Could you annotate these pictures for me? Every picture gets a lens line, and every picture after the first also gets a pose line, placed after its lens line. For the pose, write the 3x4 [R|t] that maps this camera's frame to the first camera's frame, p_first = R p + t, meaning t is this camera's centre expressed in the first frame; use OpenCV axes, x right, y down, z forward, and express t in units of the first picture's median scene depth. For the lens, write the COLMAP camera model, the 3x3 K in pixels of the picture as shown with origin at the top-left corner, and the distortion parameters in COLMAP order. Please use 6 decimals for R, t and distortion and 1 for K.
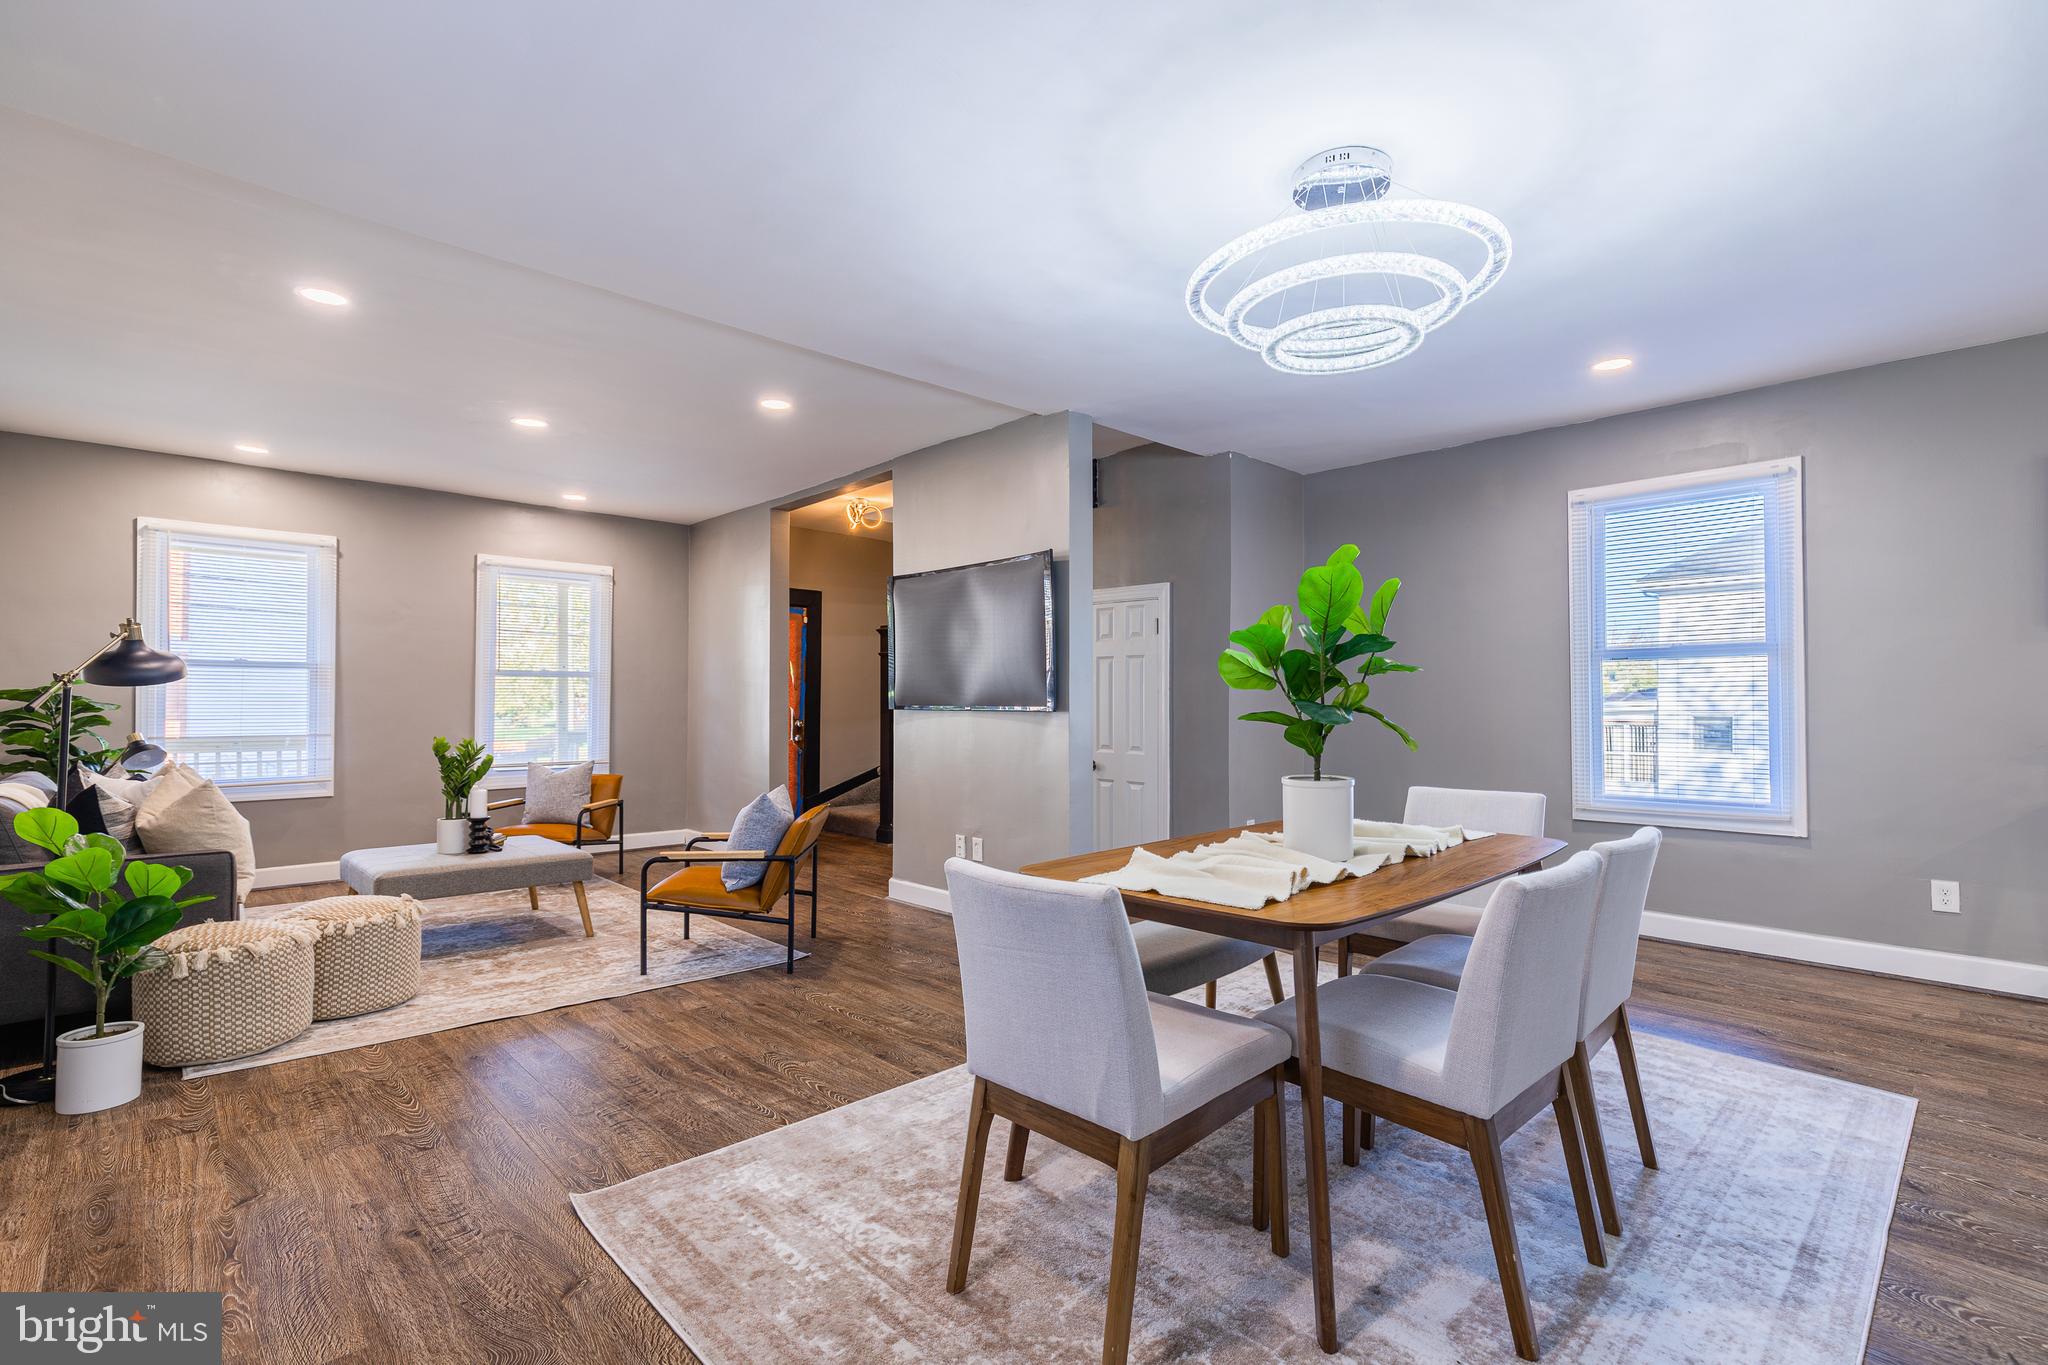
lens RADIAL K [[921.4, 0, 1023.7], [0, 921.4, 680.3], [0, 0, 1]] dist [0.007040, 0.000057]
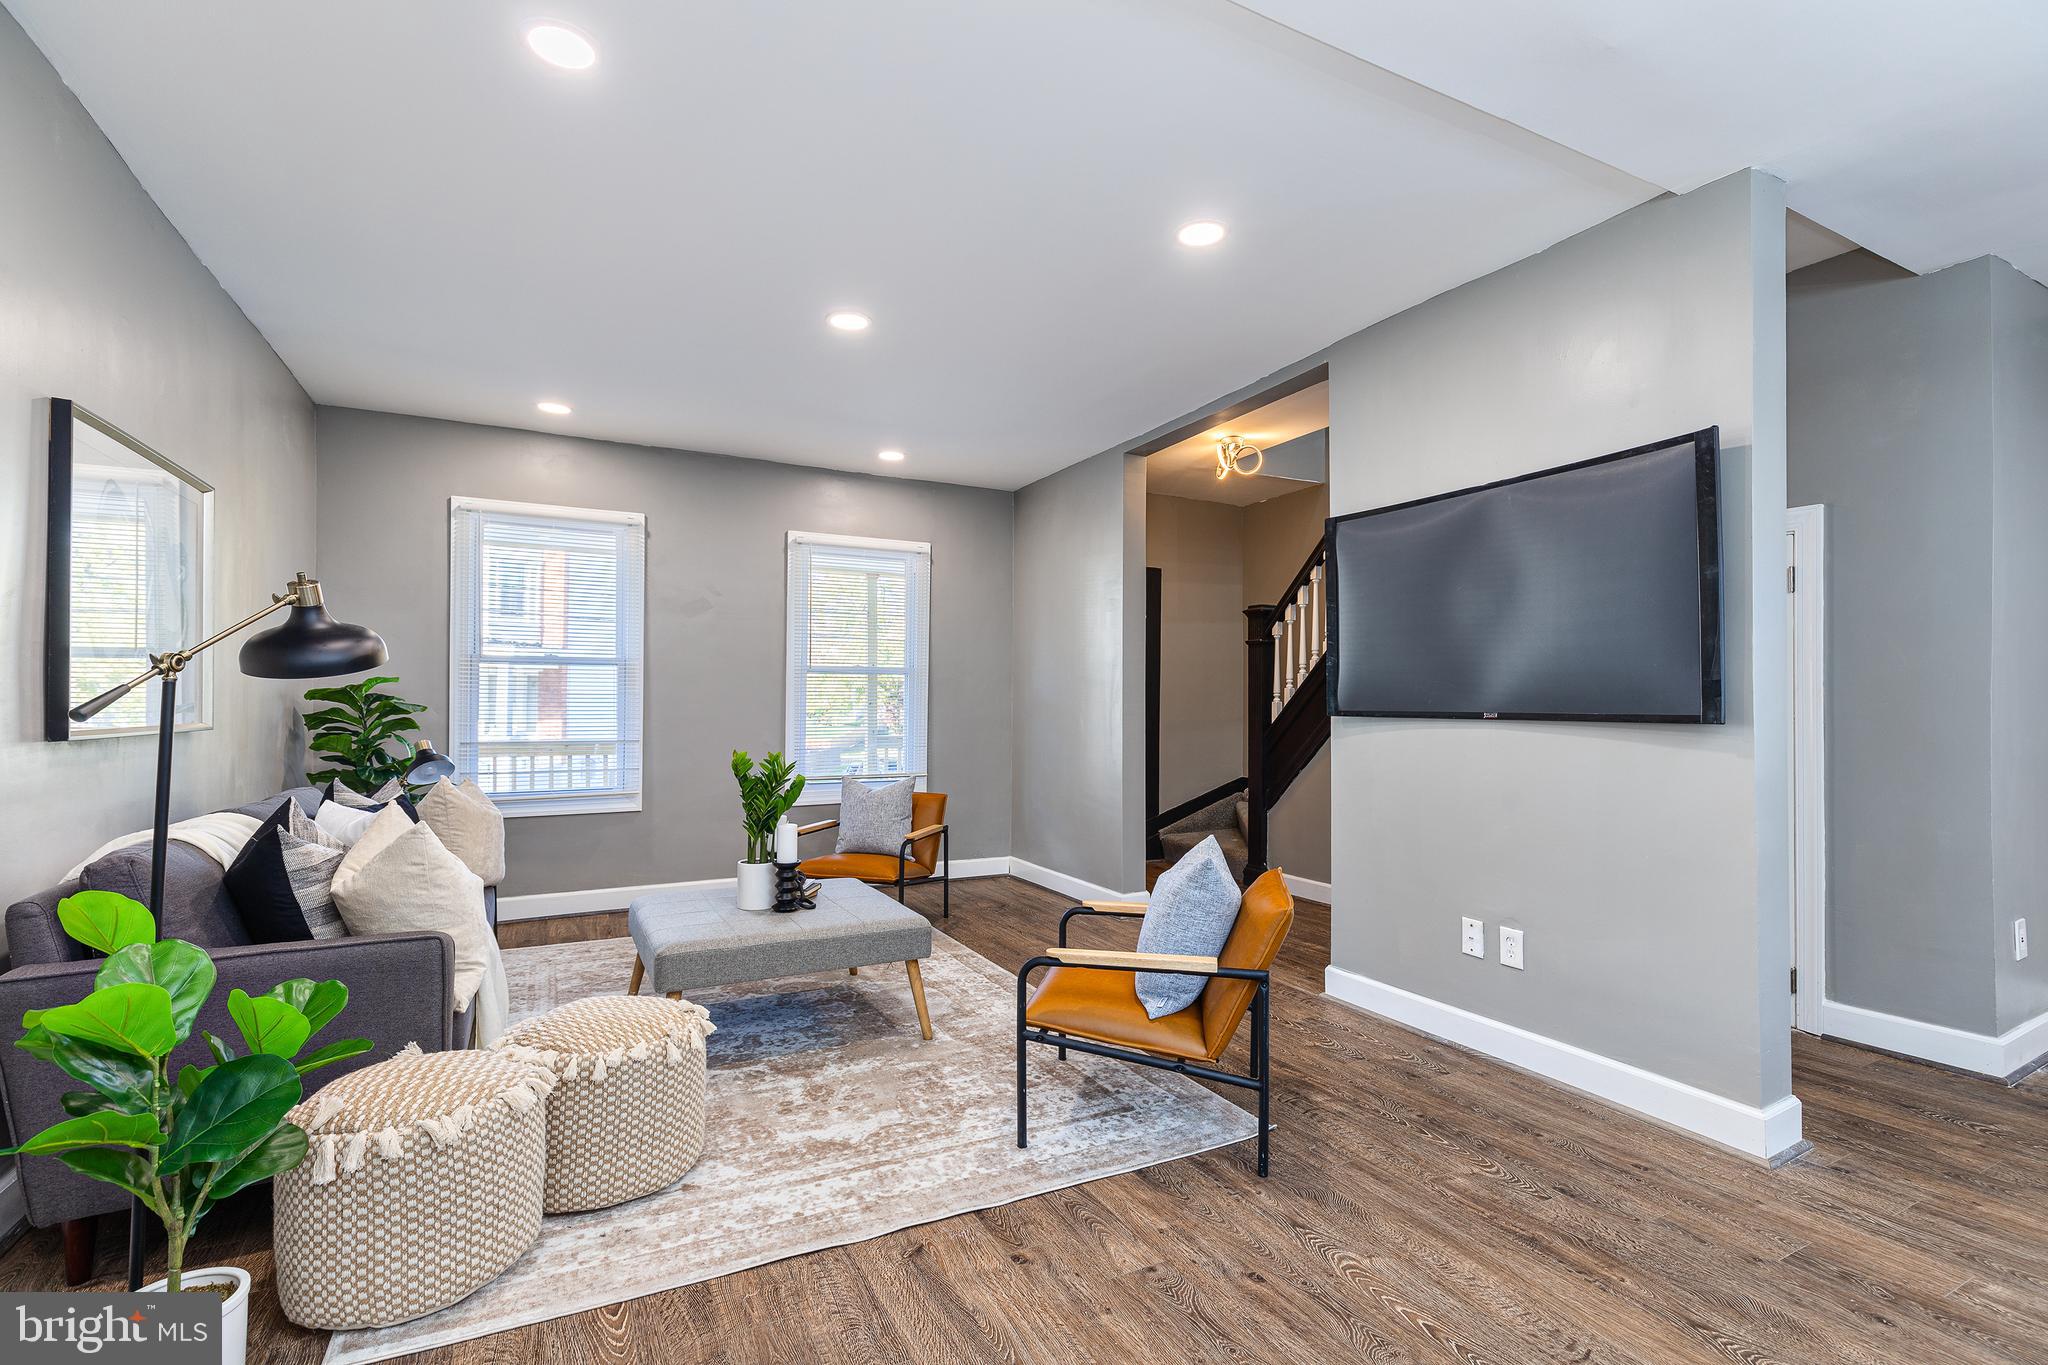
lens RADIAL K [[921.4, 0, 1027.0], [0, 921.4, 671.9], [0, 0, 1]] dist [0.007040, 0.000057]
pose [[0.959926, -0.006805, -0.280170, -0.203502], [0.003670, 0.999925, -0.011712, 0.007529], [0.280229, 0.010215, 0.959879, 0.353195]]
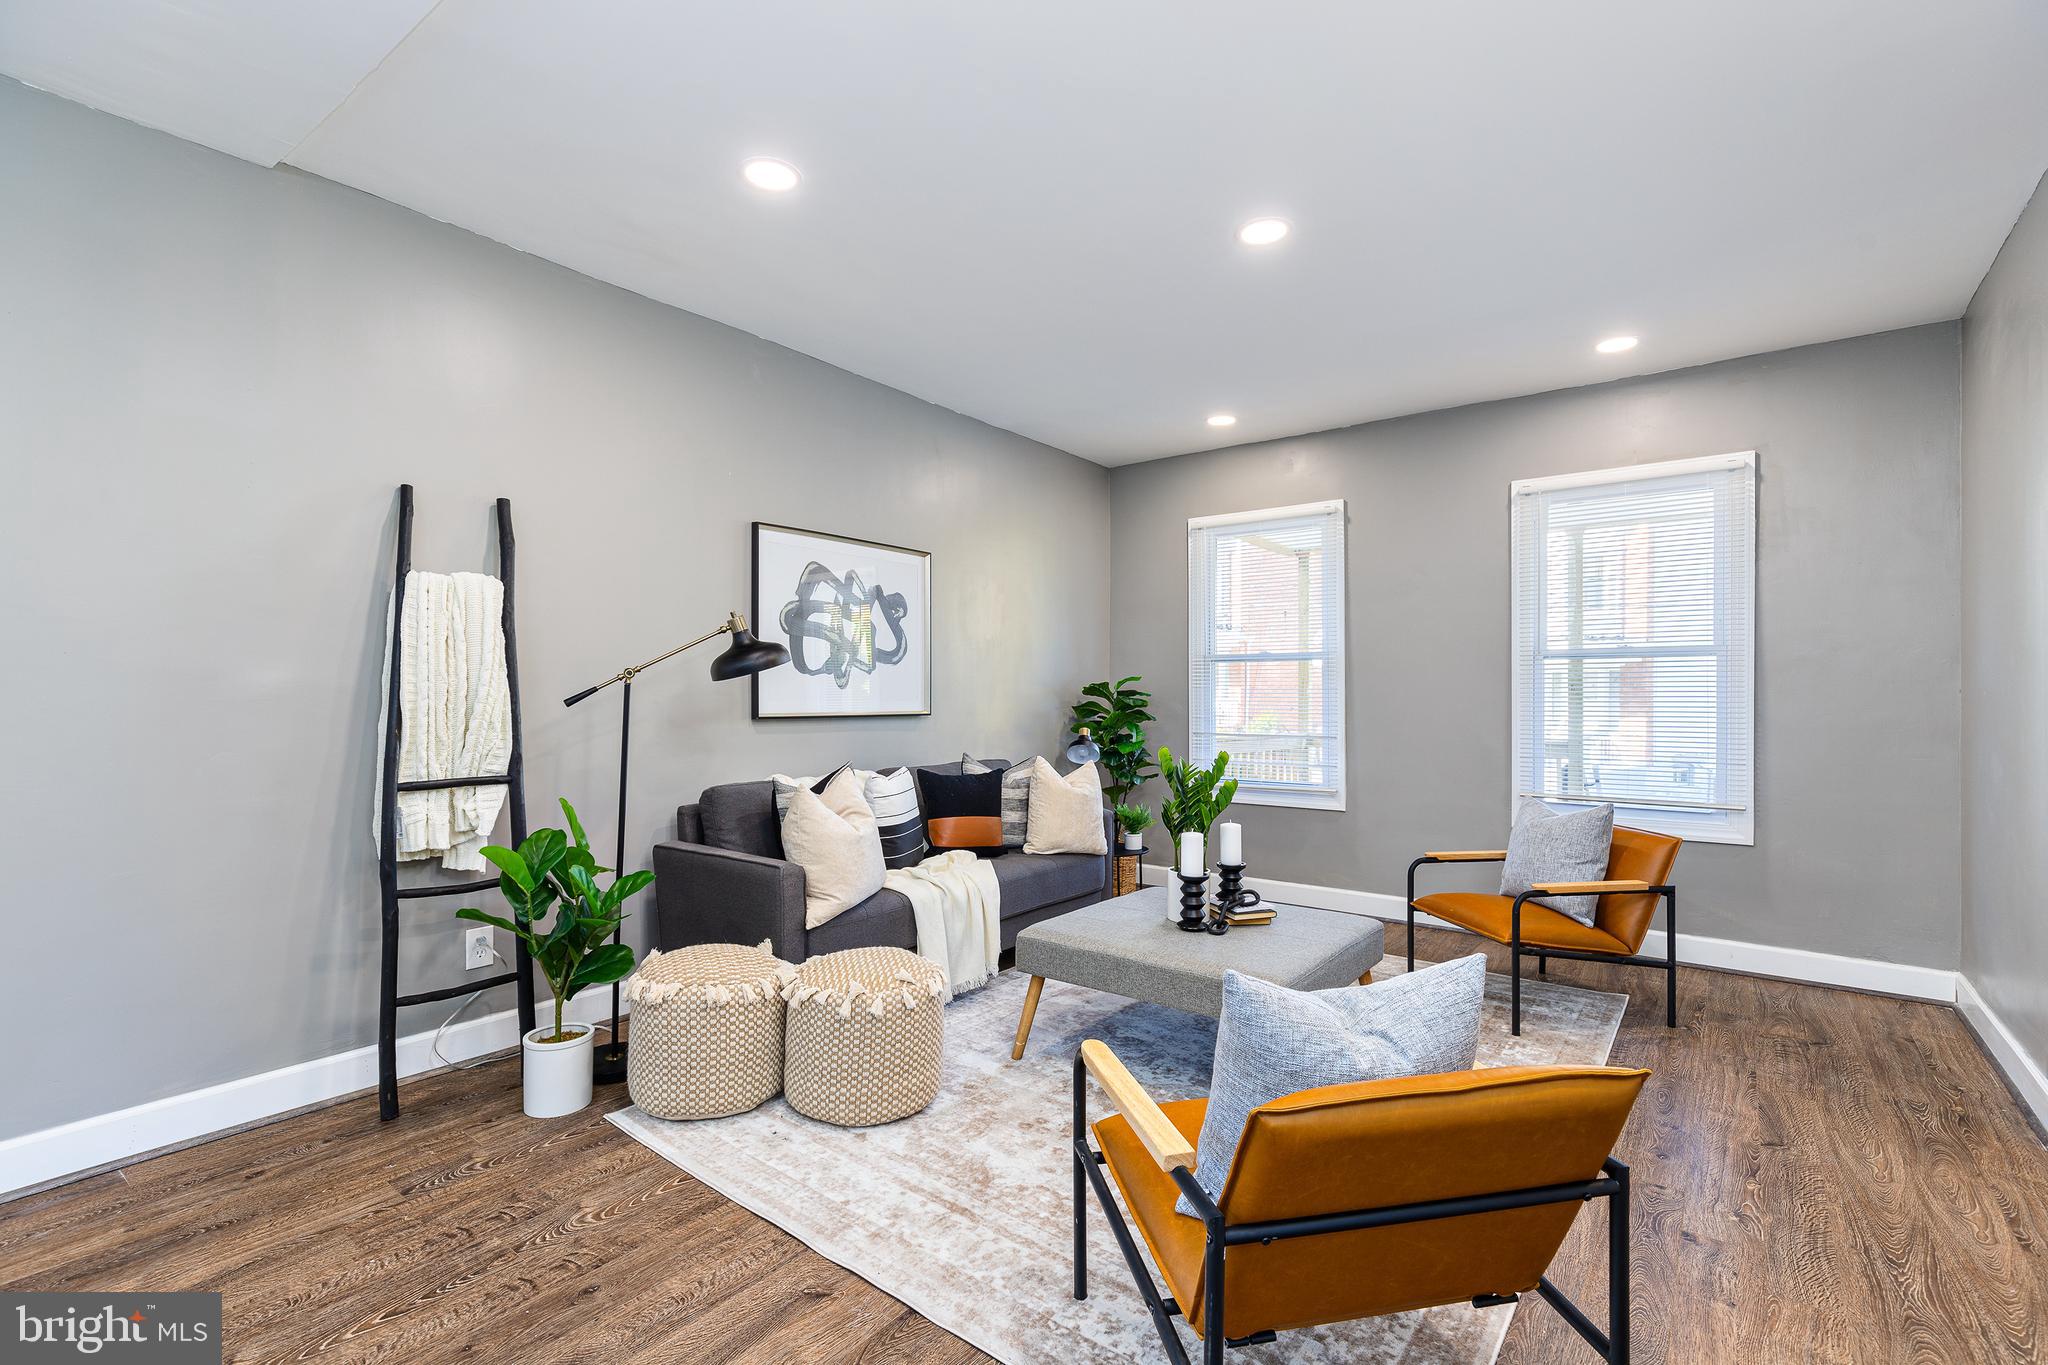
lens RADIAL K [[921.4, 0, 1038.8], [0, 921.4, 670.1], [0, 0, 1]] dist [0.007040, 0.000057]
pose [[0.154812, -0.029912, -0.987491, 0.037901], [0.022962, 0.999380, -0.026672, 0.018867], [0.987677, -0.018546, 0.155403, 0.793096]]
